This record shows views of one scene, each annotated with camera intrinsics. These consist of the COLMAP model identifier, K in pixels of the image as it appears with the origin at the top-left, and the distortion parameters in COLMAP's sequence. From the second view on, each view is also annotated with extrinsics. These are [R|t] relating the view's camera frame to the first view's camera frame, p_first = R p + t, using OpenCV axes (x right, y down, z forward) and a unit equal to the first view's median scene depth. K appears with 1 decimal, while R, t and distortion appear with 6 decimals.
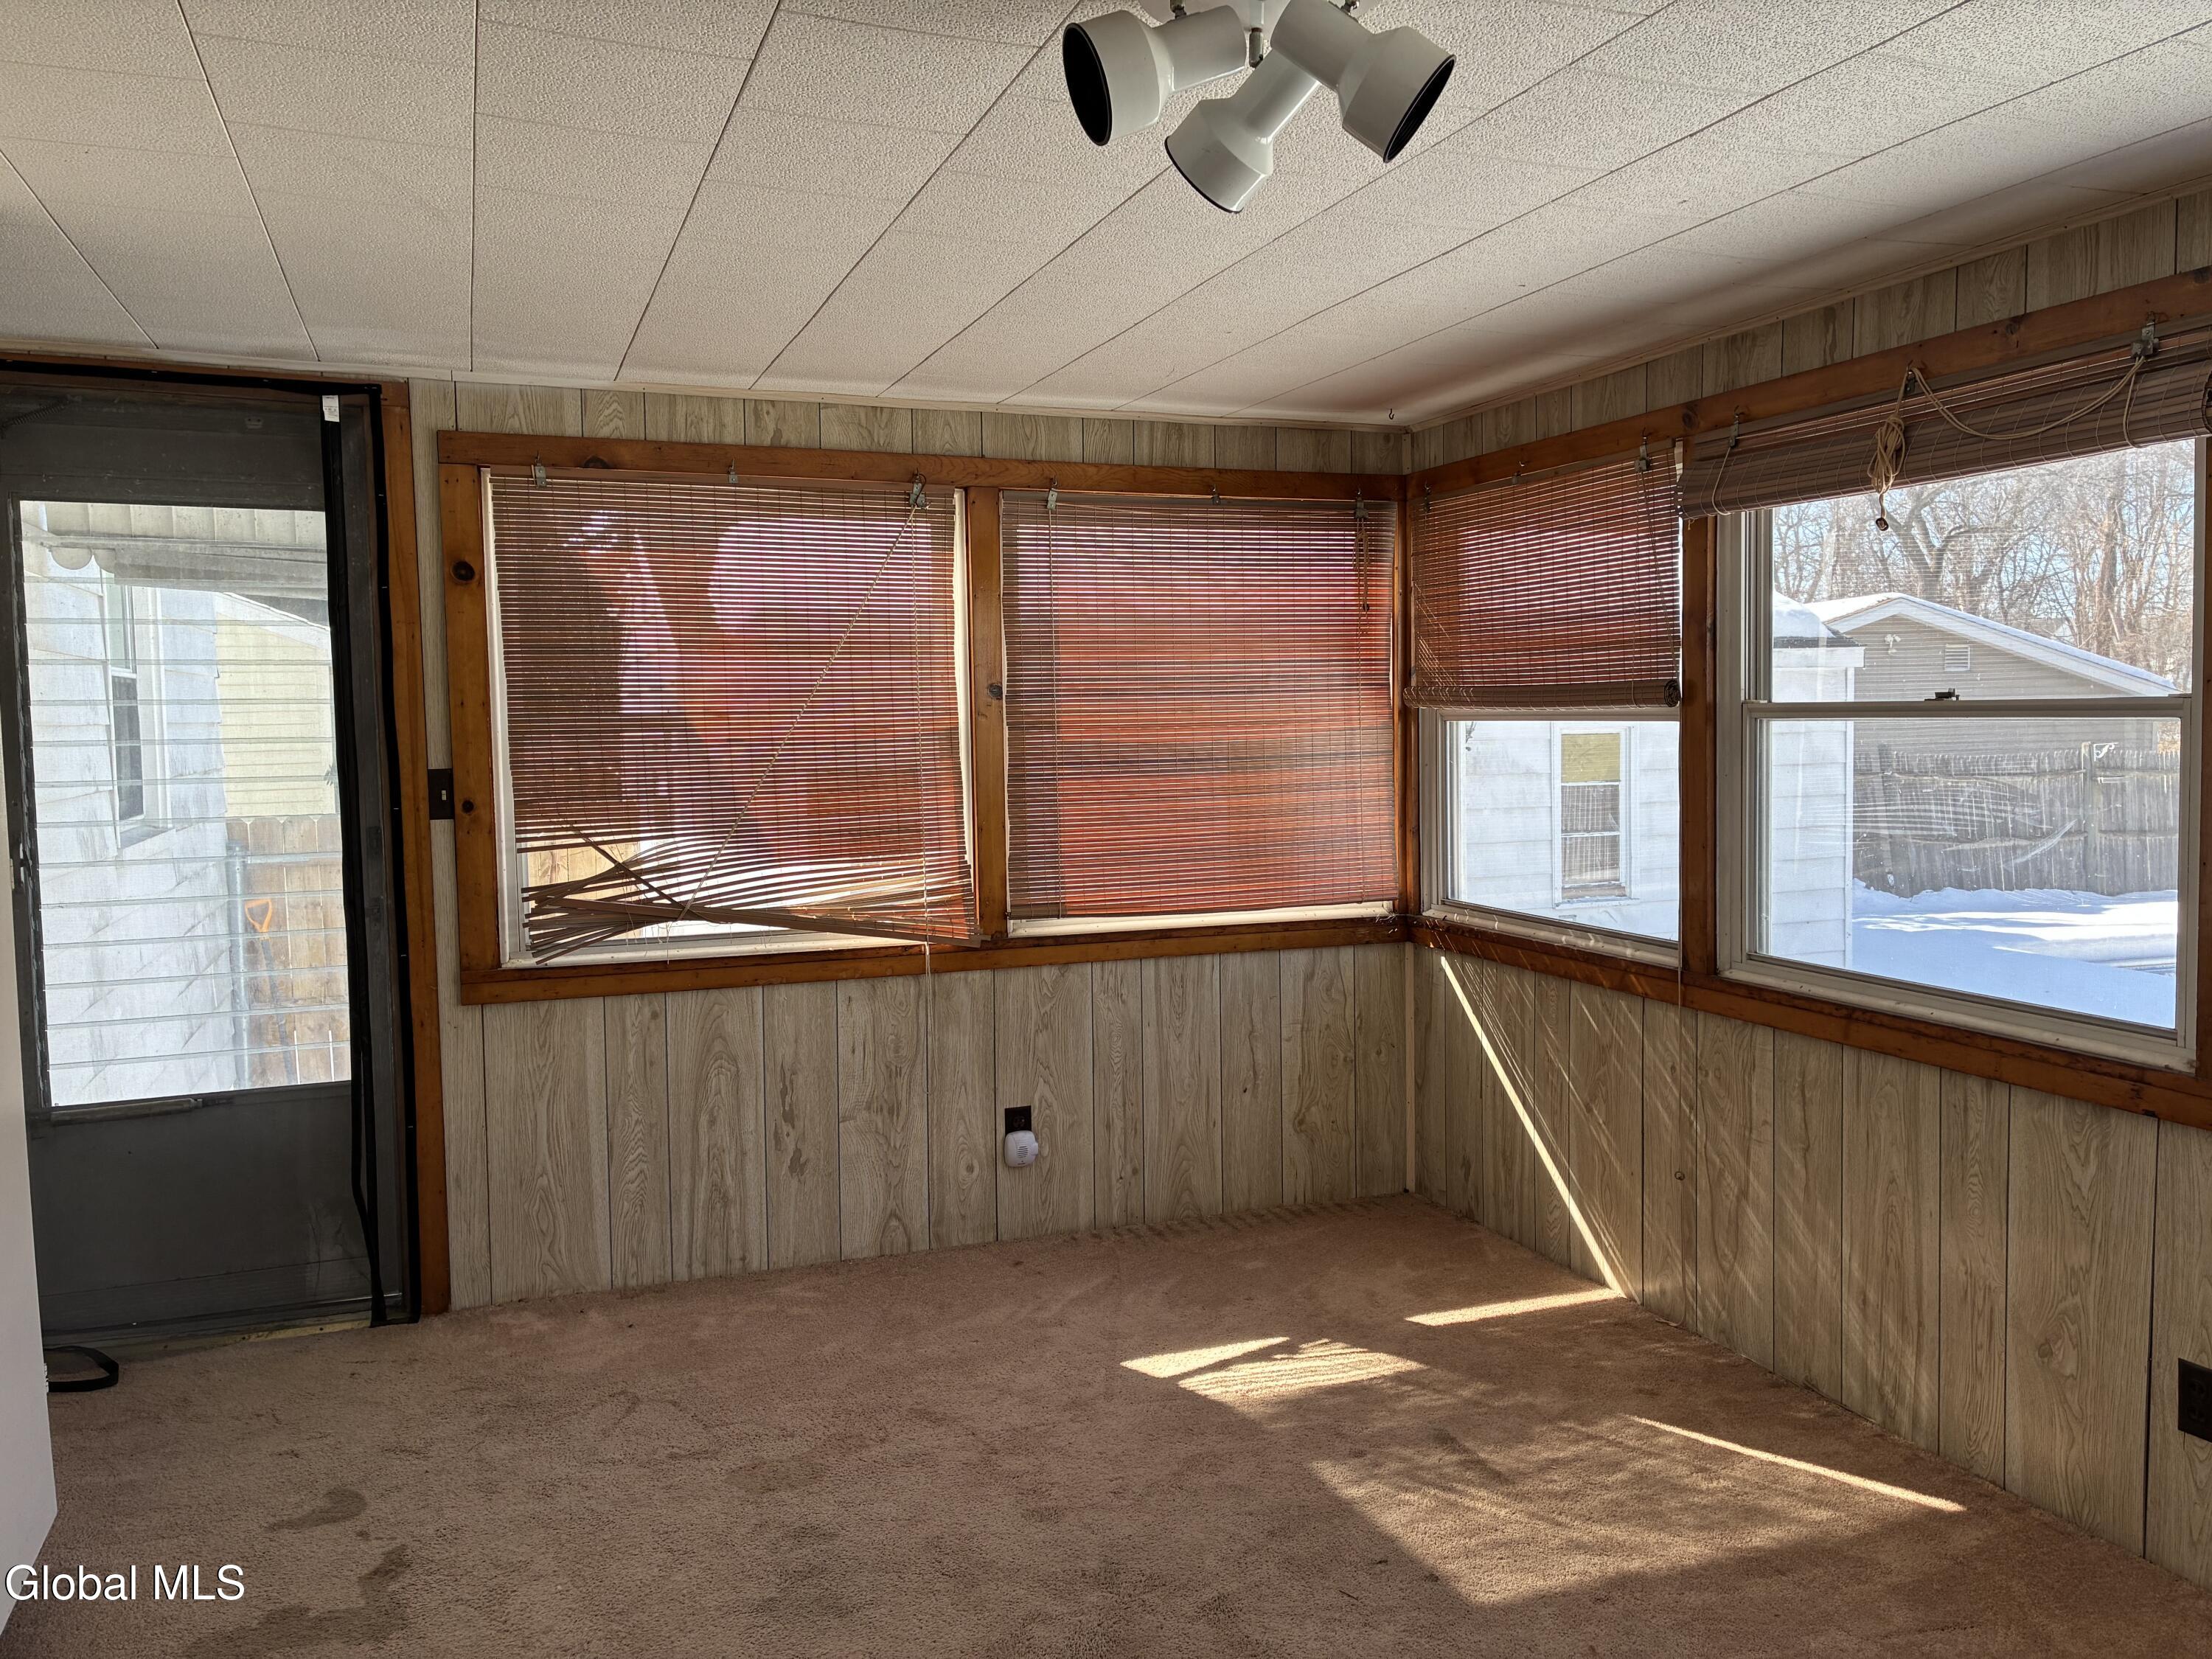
lens RADIAL K [[1678.9, 0, 1109.6], [0, 1678.9, 820.1], [0, 0, 1]] dist [0.060535, -0.063623]
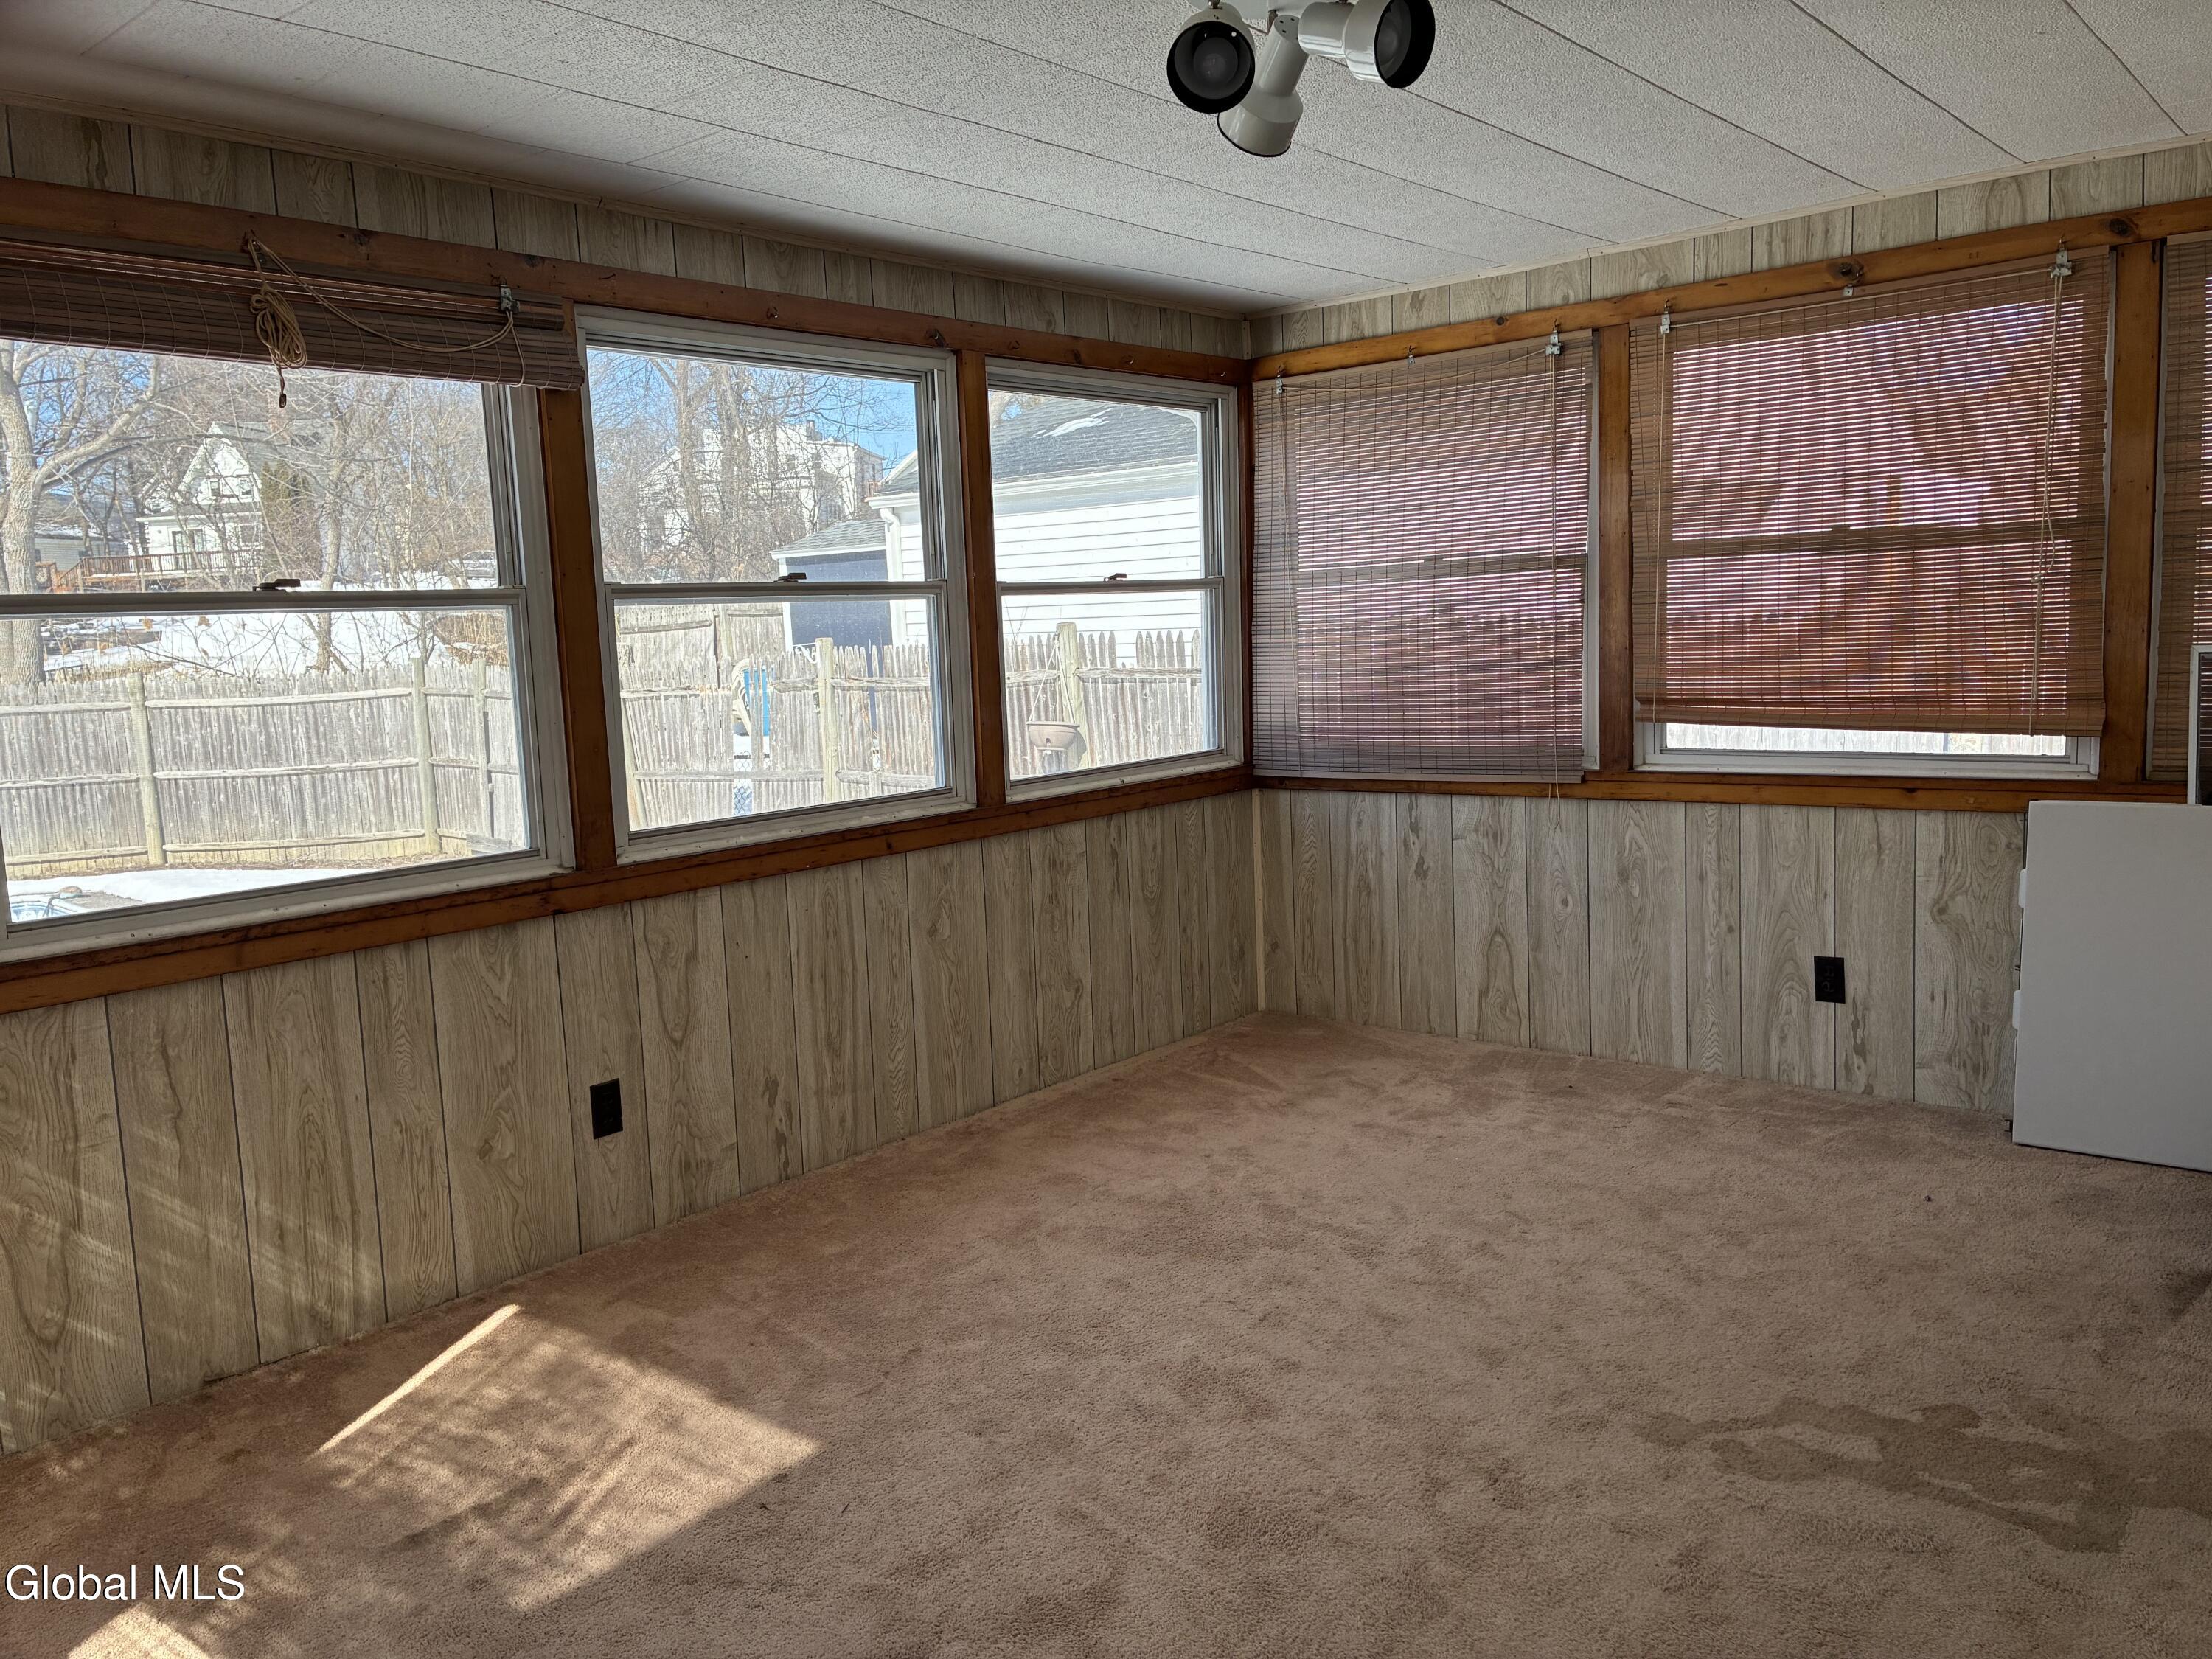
lens RADIAL K [[1678.9, 0, 1112.8], [0, 1678.9, 818.2], [0, 0, 1]] dist [0.060535, -0.063623]
pose [[-0.491148, -0.075872, 0.867766, -0.626228], [0.098145, 0.985036, 0.141674, -0.033796], [-0.865530, 0.154750, -0.476352, 1.099167]]
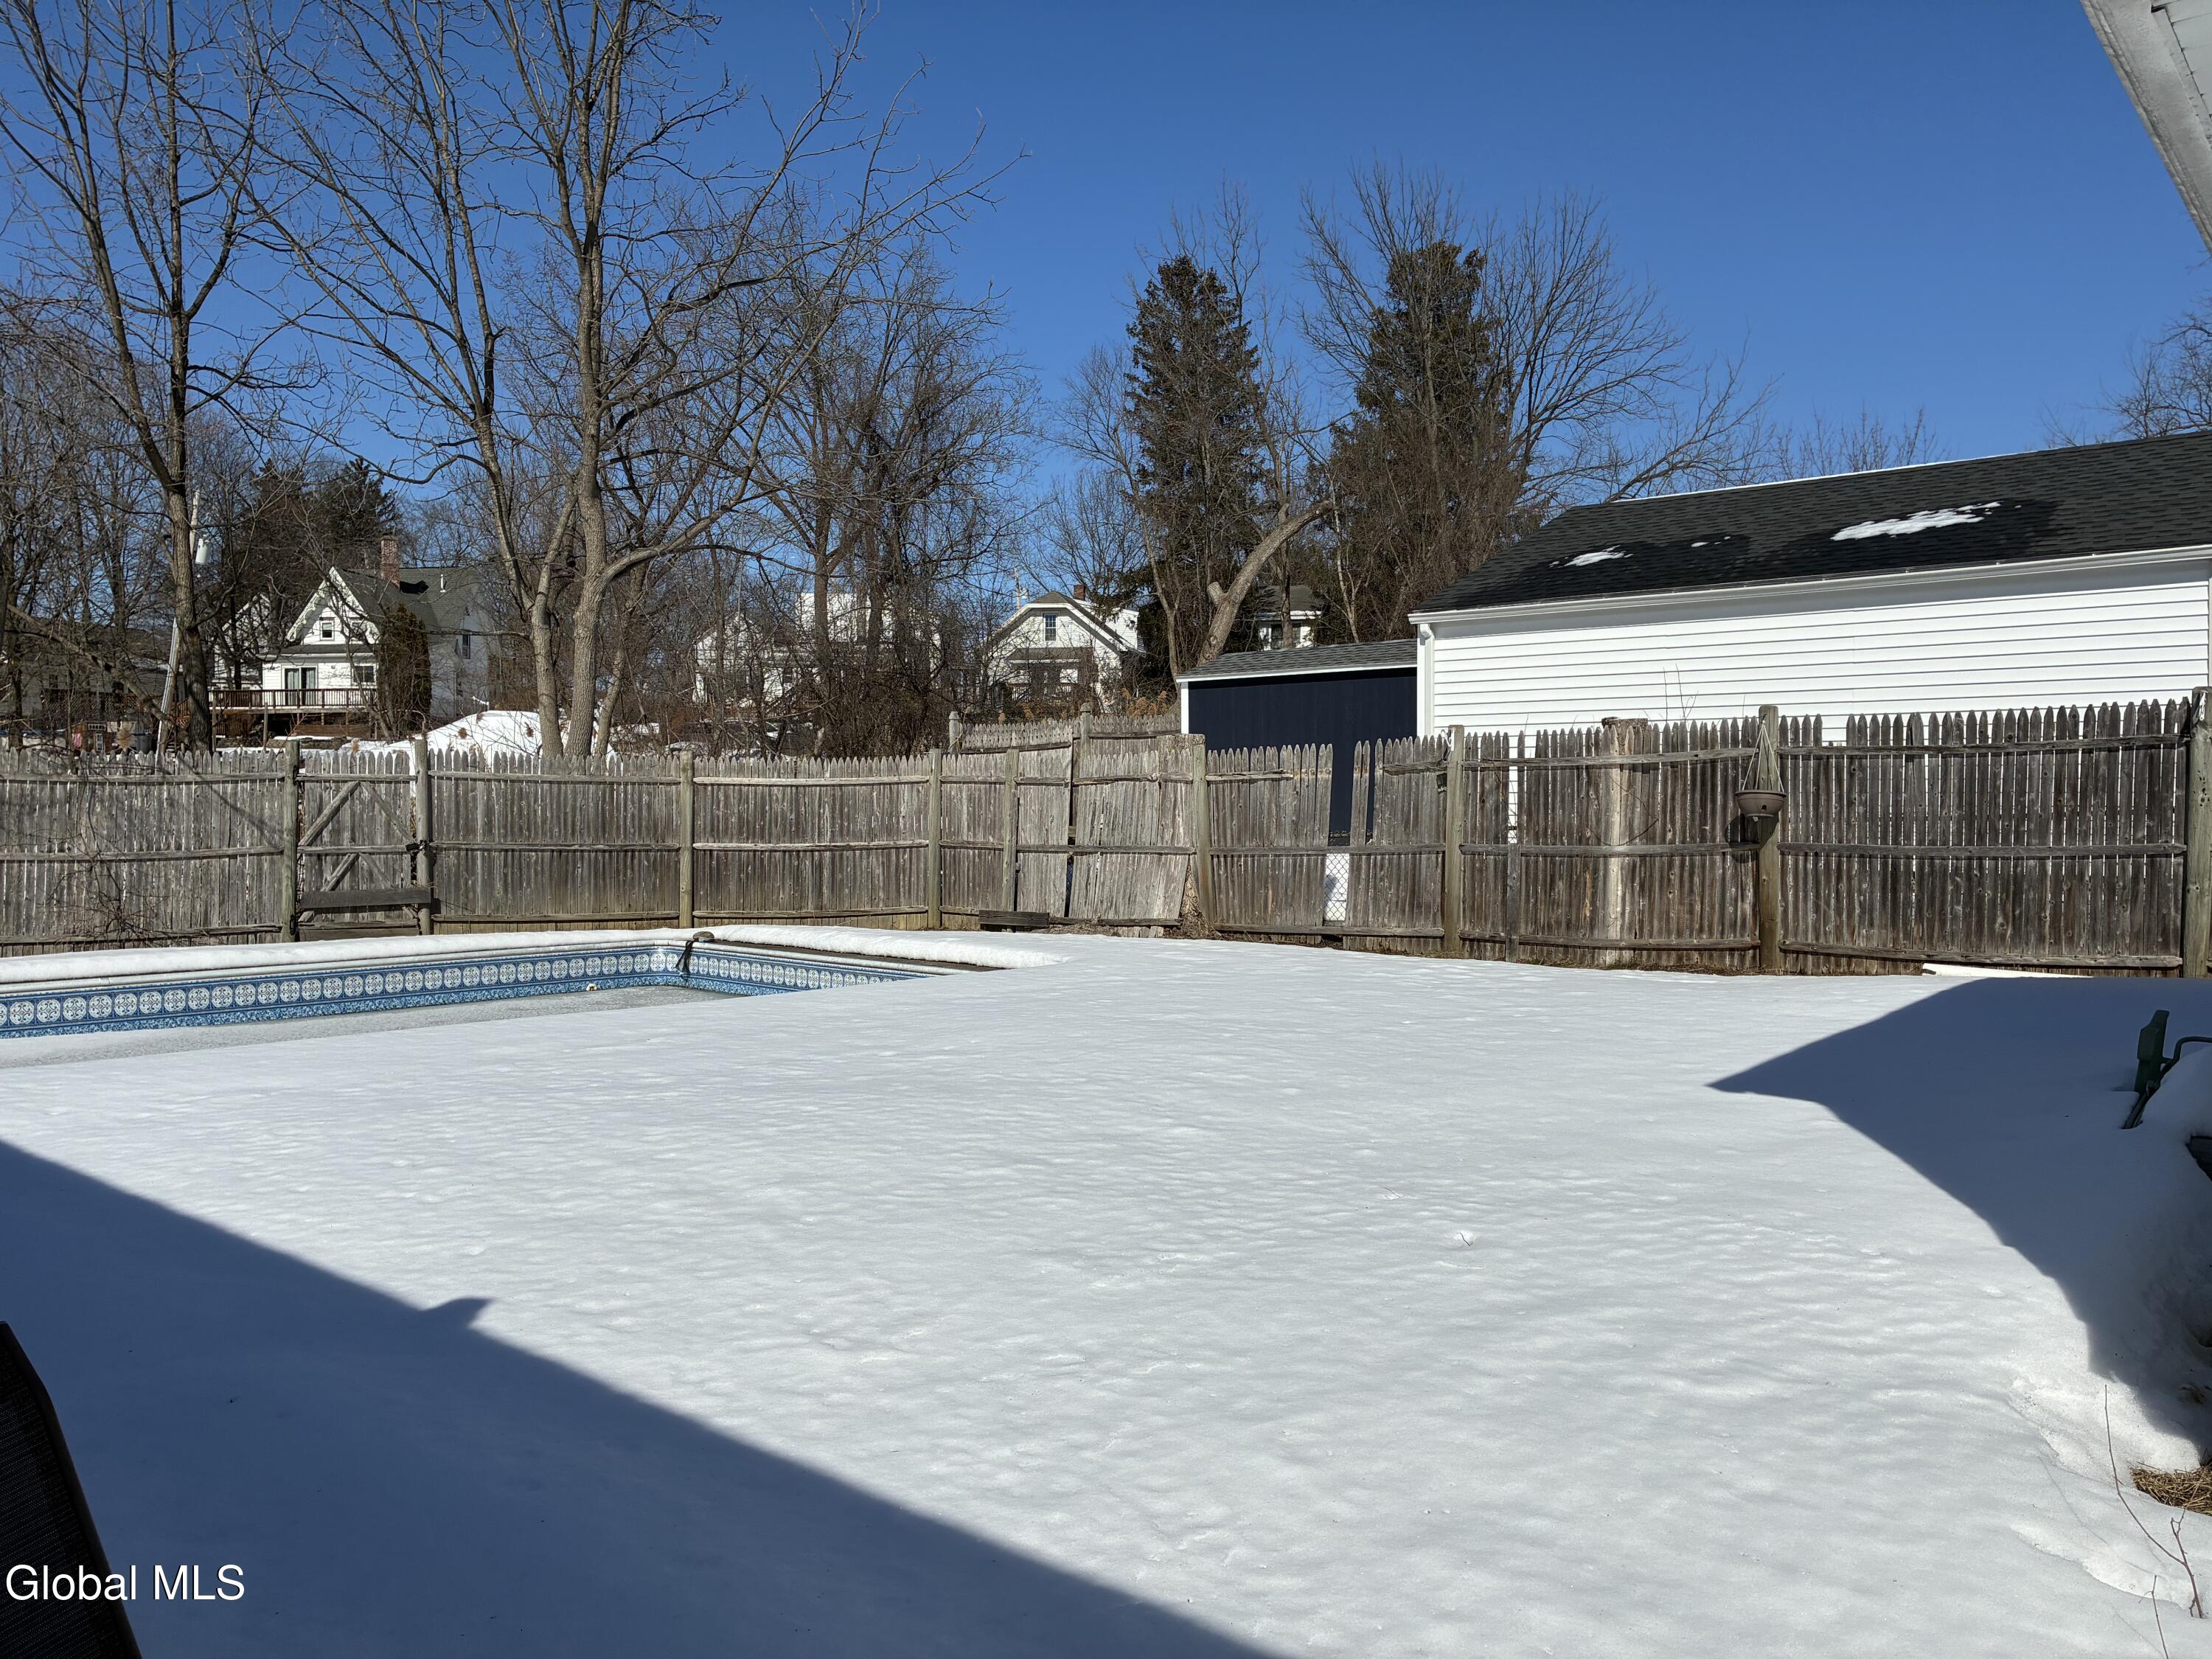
lens RADIAL K [[1678.9, 0, 1100.7], [0, 1678.9, 822.7], [0, 0, 1]] dist [0.060535, -0.063623]
pose [[-0.505669, -0.002255, 0.862725, -0.527880], [0.057564, 0.997680, 0.036347, -0.008161], [-0.860805, 0.068042, -0.504366, 1.467146]]
